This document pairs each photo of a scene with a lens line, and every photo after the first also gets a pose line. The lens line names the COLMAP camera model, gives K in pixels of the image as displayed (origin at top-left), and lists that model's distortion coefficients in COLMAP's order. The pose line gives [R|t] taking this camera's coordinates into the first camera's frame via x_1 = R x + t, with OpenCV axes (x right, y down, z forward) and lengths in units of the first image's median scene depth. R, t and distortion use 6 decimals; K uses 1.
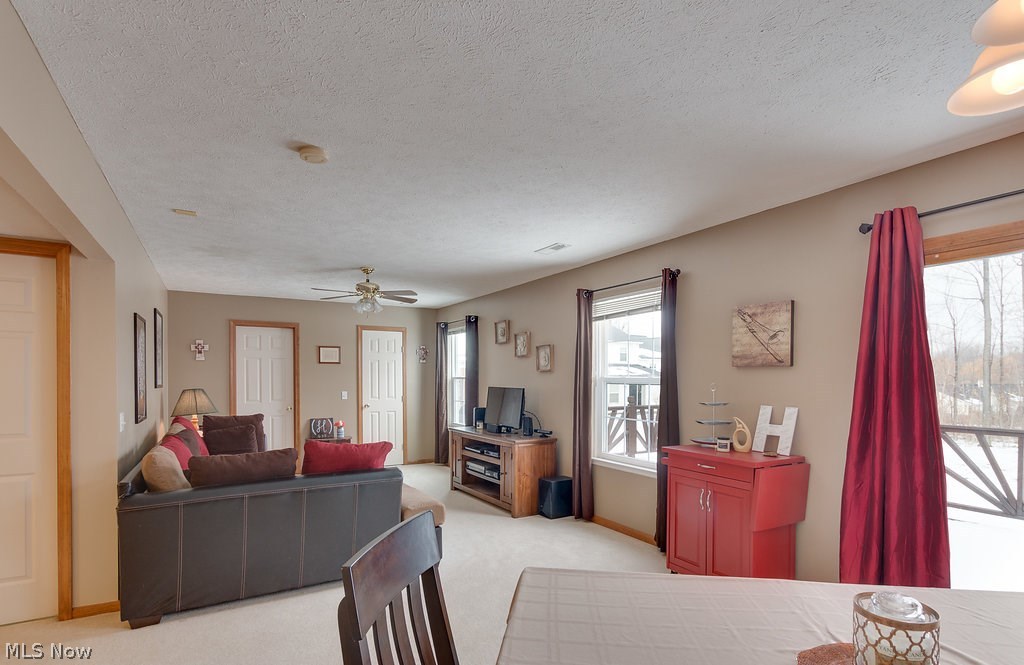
lens RADIAL K [[440.4, 0, 506.3], [0, 440.4, 386.2], [0, 0, 1]] dist [0.041394, 0.000983]
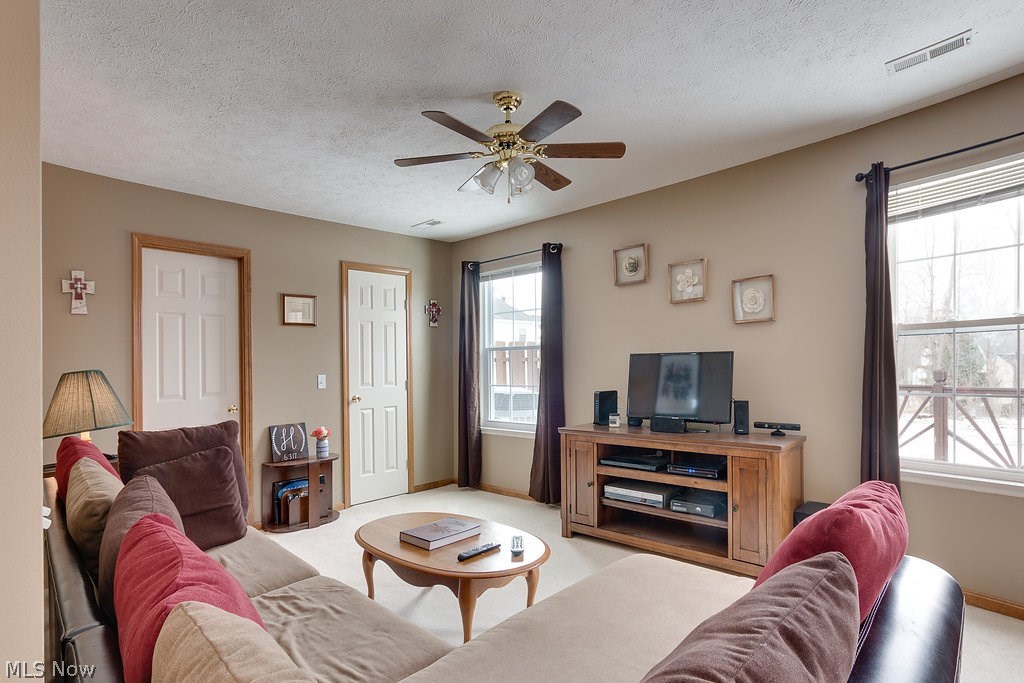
lens RADIAL K [[497.0, 0, 484.5], [0, 497.0, 367.0], [0, 0, 1]] dist [-0.060461, -0.010791]
pose [[0.972609, -0.026888, 0.230888, -0.398330], [0.030828, 0.999434, -0.013472, 0.021419], [-0.230395, 0.020221, 0.972887, 0.430304]]
